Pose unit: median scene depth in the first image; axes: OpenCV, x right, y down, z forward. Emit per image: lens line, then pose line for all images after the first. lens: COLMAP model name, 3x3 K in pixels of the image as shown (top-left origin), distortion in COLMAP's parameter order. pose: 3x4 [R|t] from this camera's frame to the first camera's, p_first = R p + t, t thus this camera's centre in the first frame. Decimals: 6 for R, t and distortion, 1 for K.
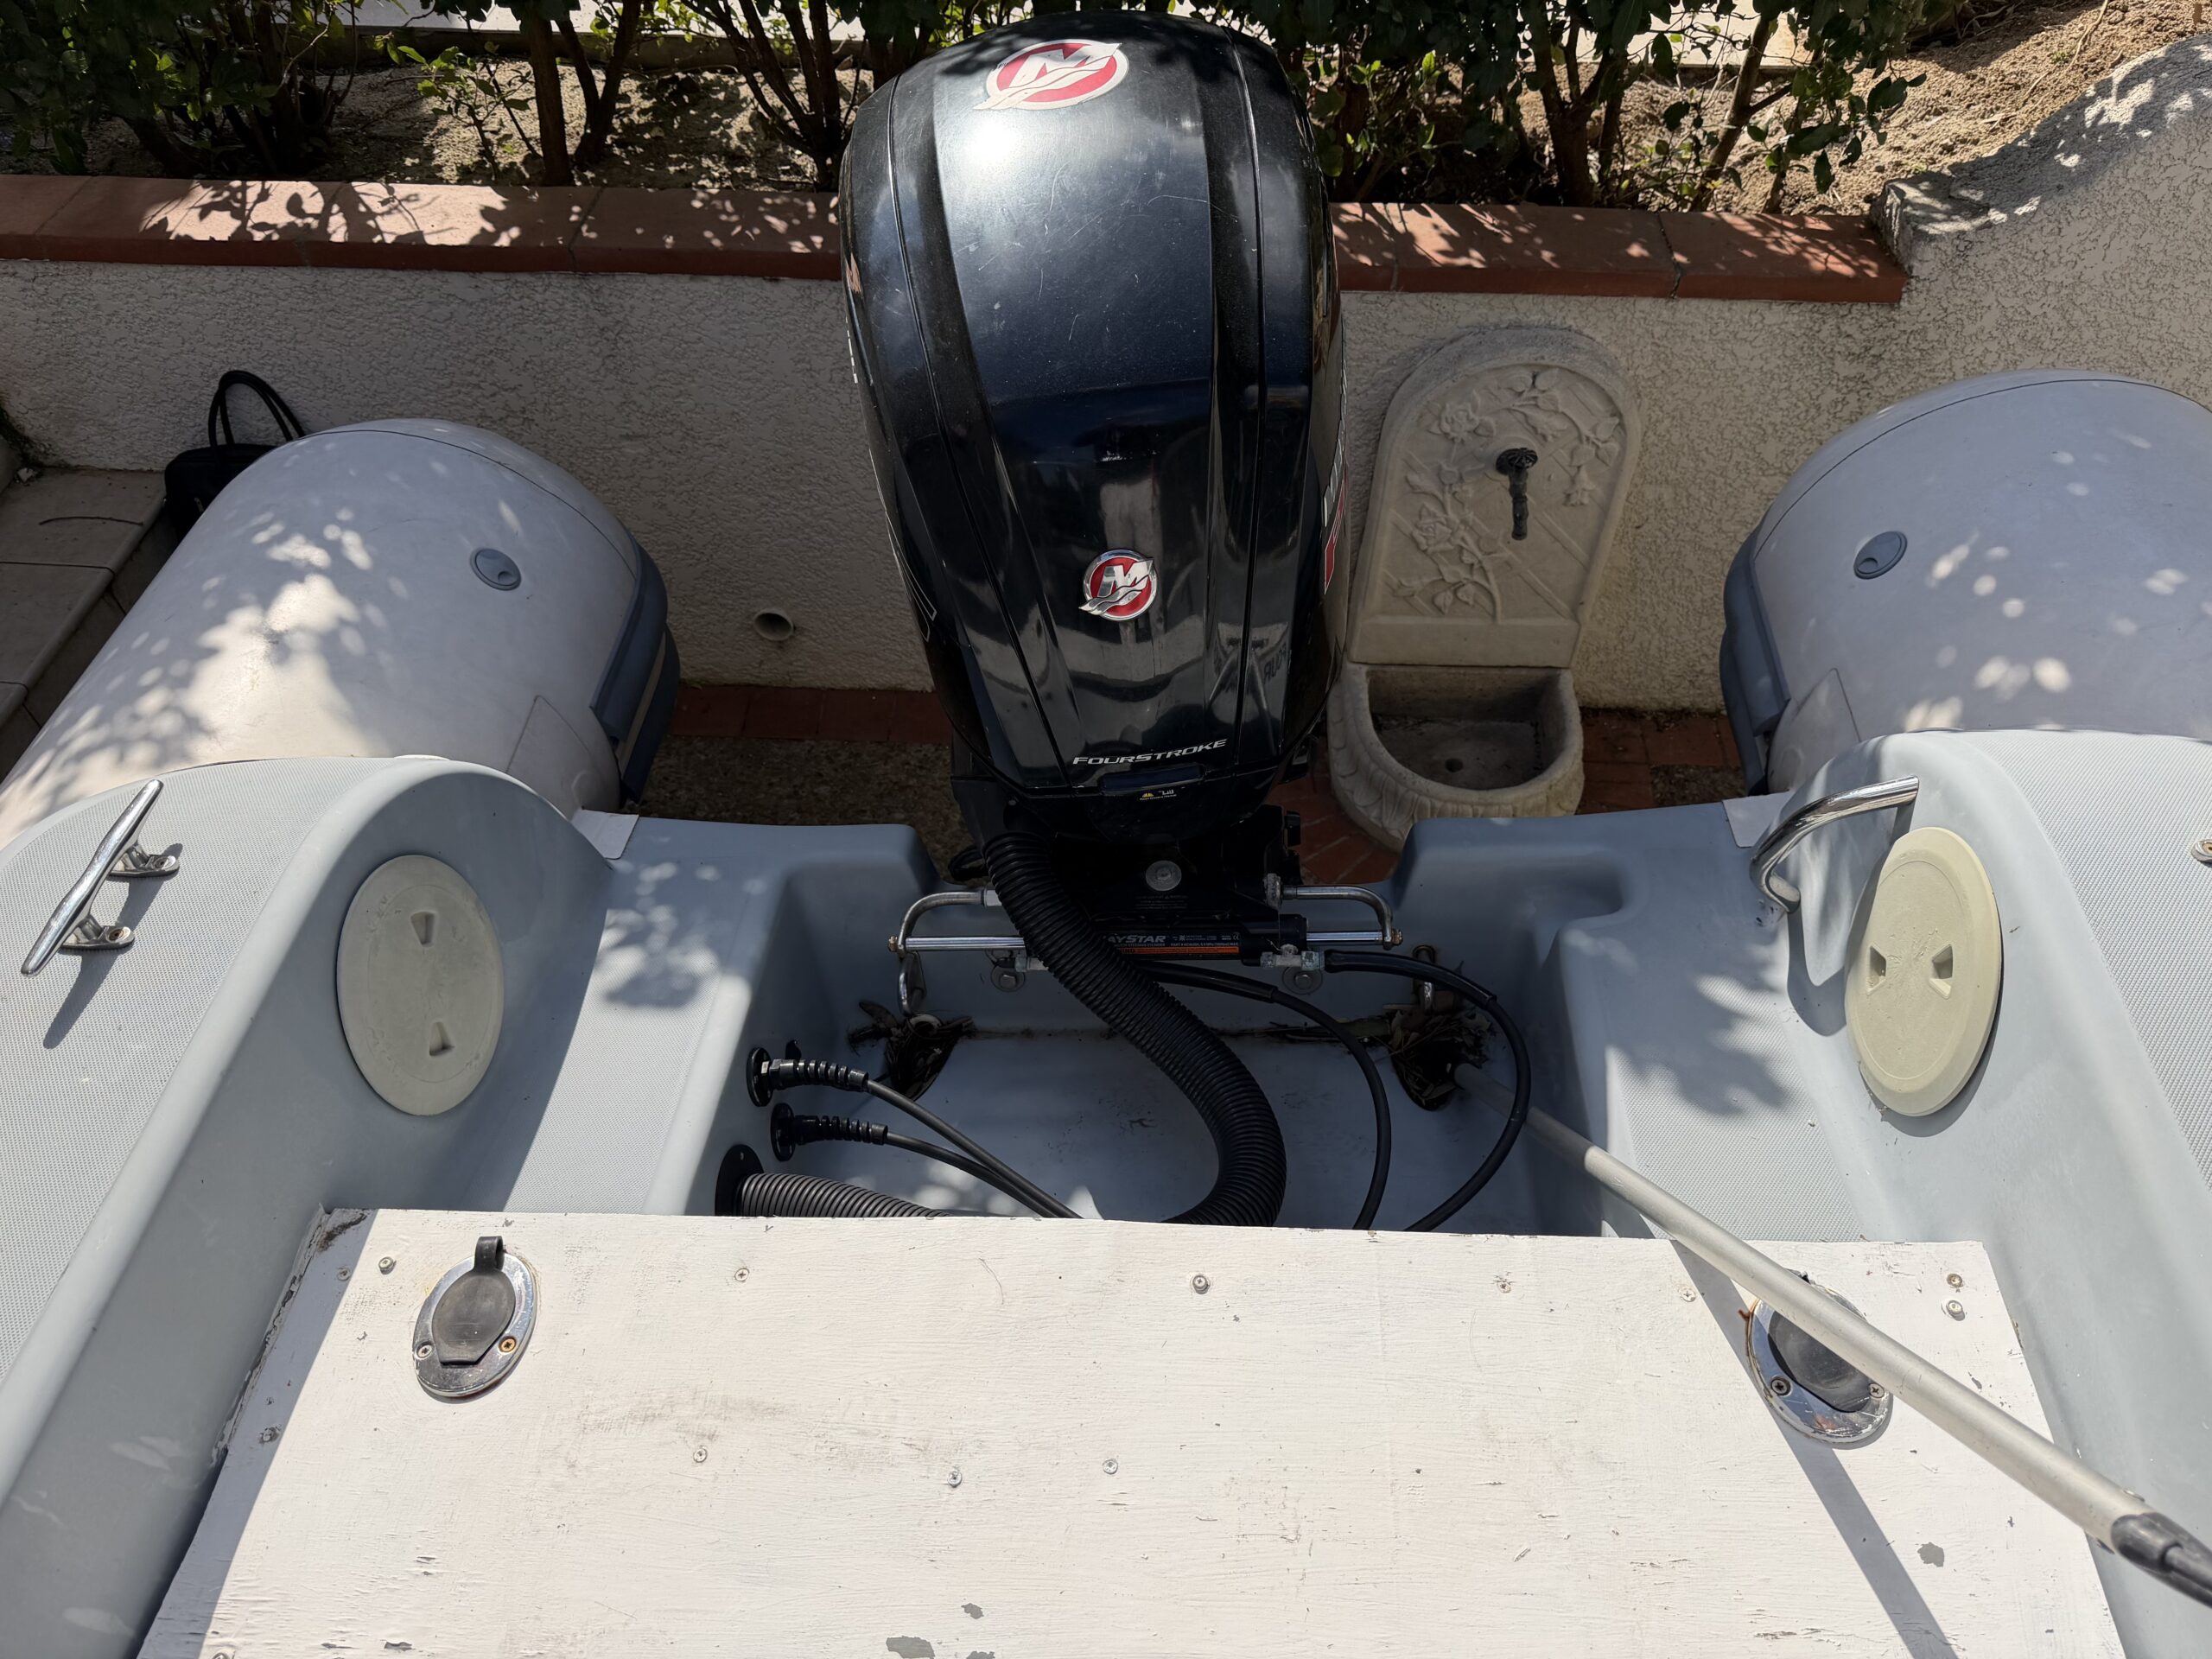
lens RADIAL K [[1574.3, 0, 1104.1], [0, 1574.3, 846.9], [0, 0, 1]] dist [-0.007477, -0.011209]
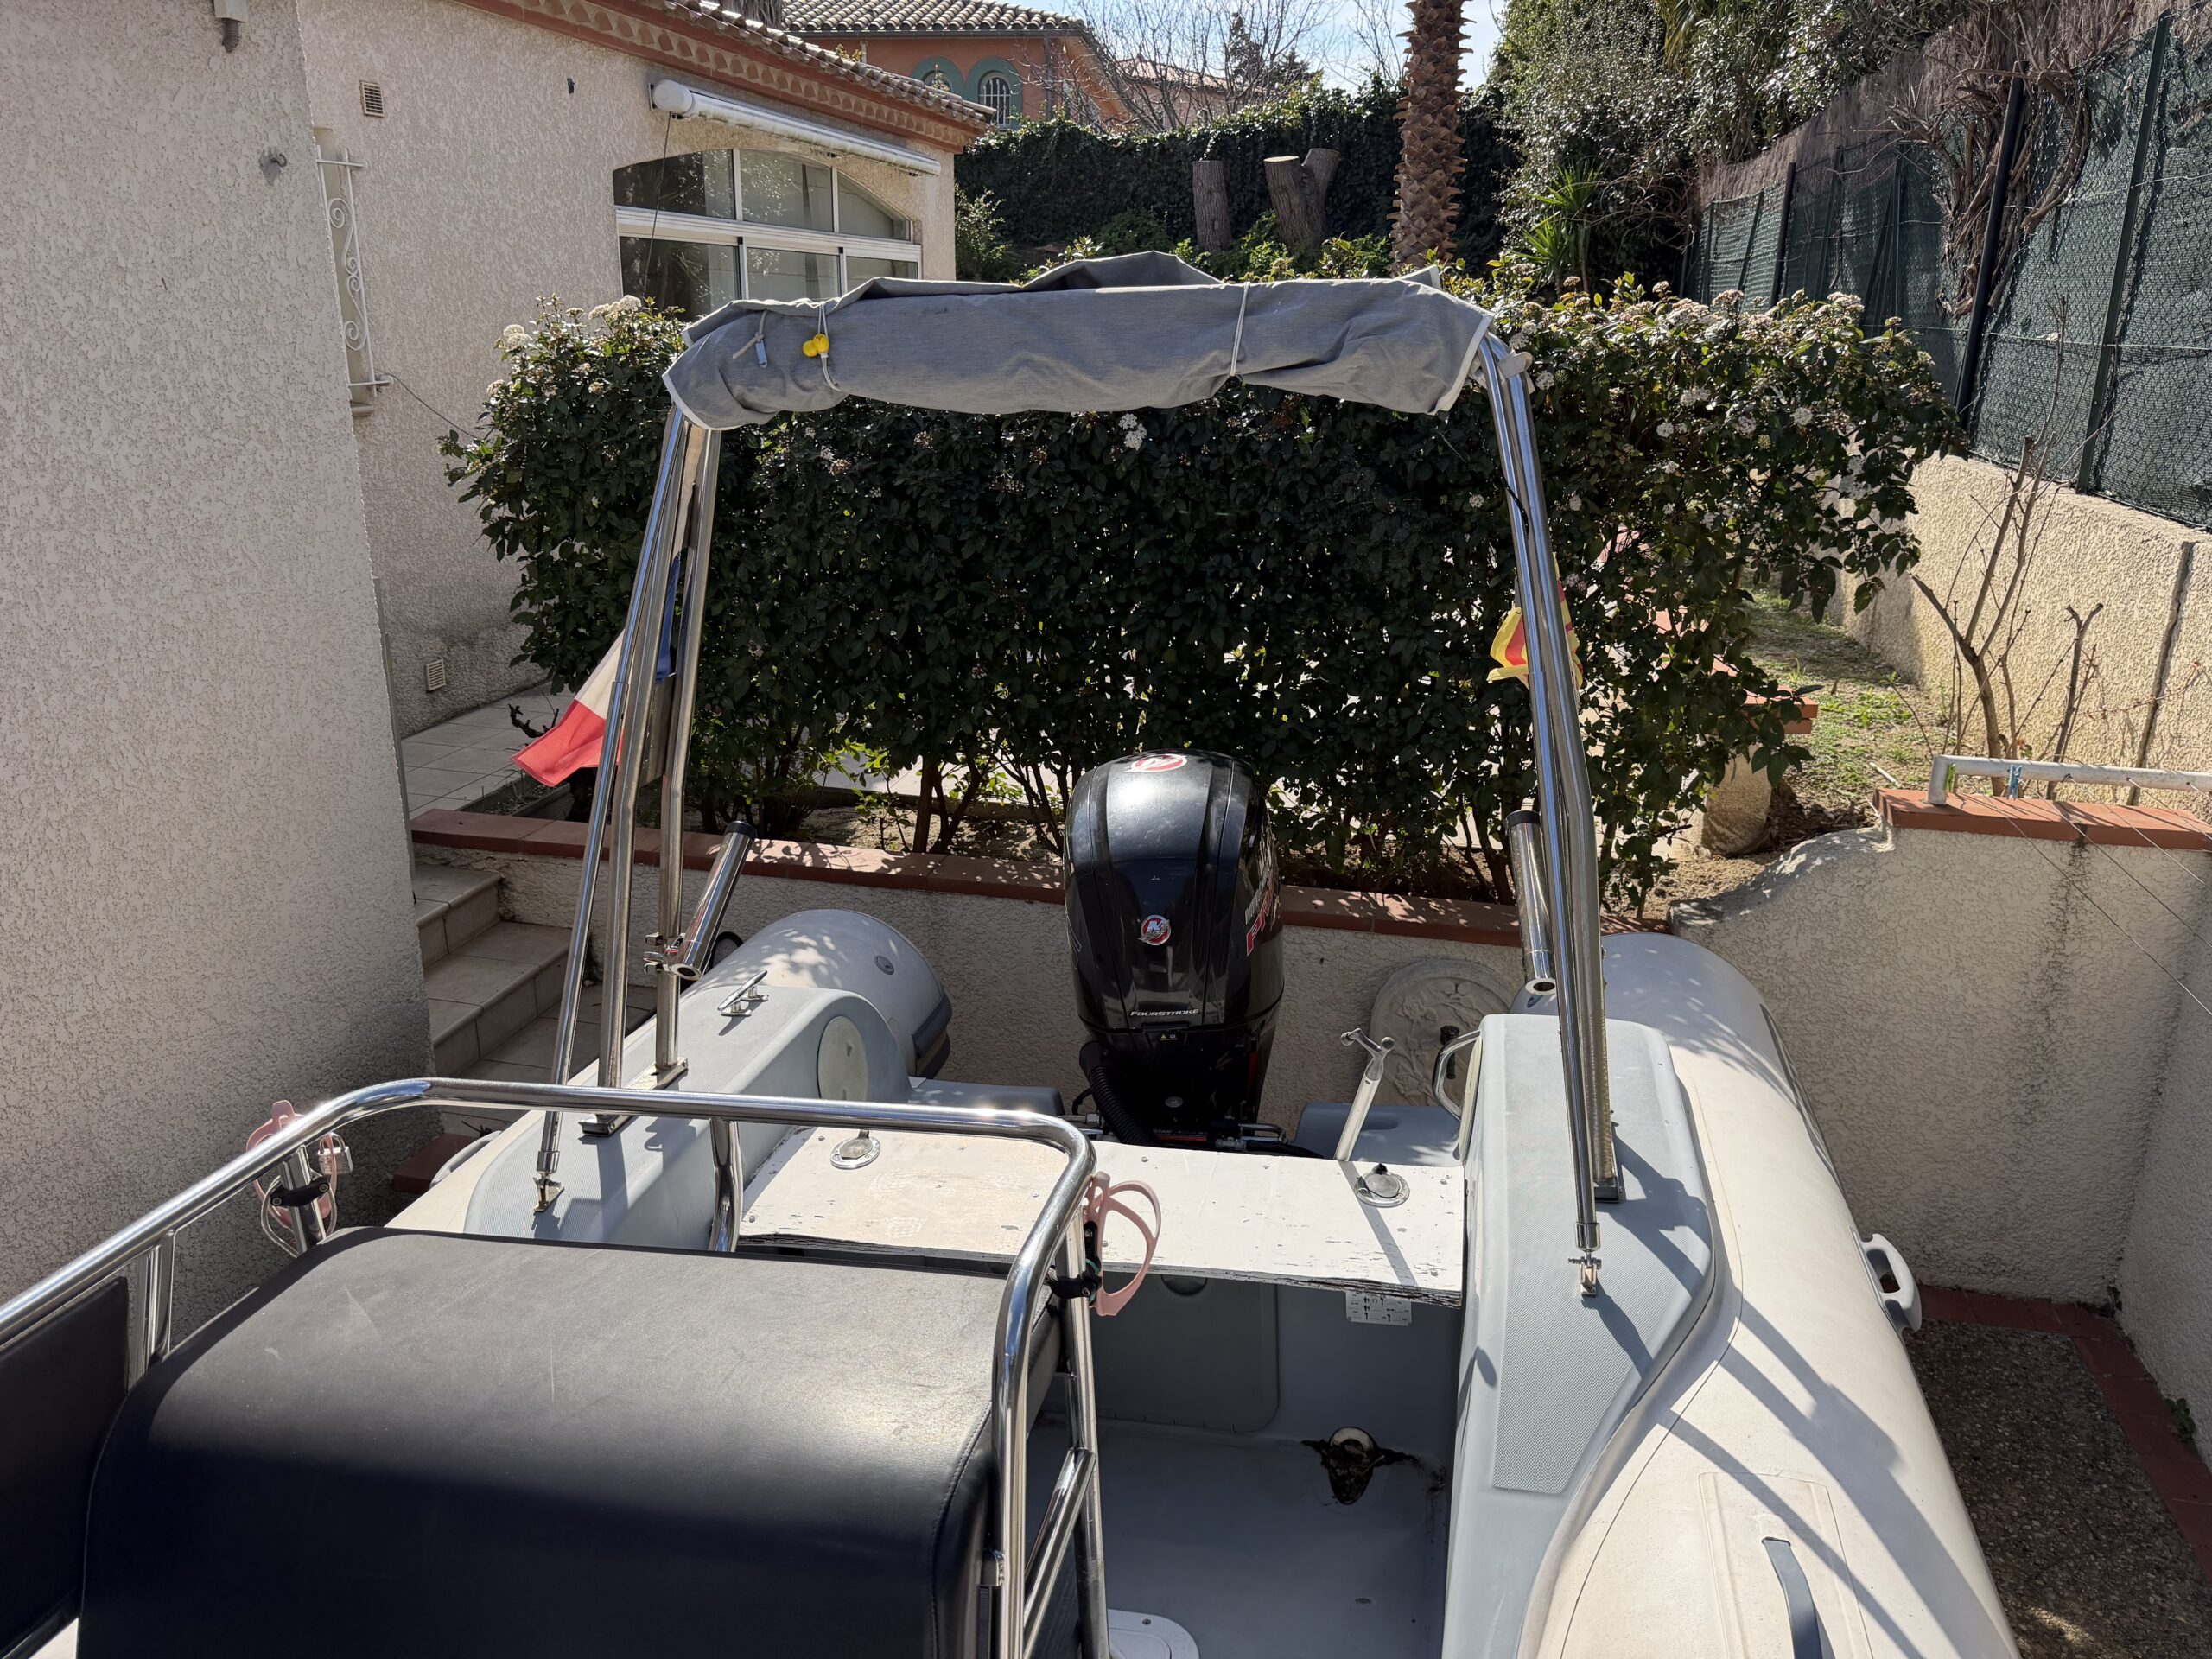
lens RADIAL K [[1574.3, 0, 1108.8], [0, 1574.3, 823.4], [0, 0, 1]] dist [-0.007477, -0.011209]
pose [[0.986569, 0.064201, -0.150200, 0.146825], [-0.132028, 0.854835, -0.501822, 0.462106], [0.096179, 0.514913, 0.851830, -0.591230]]
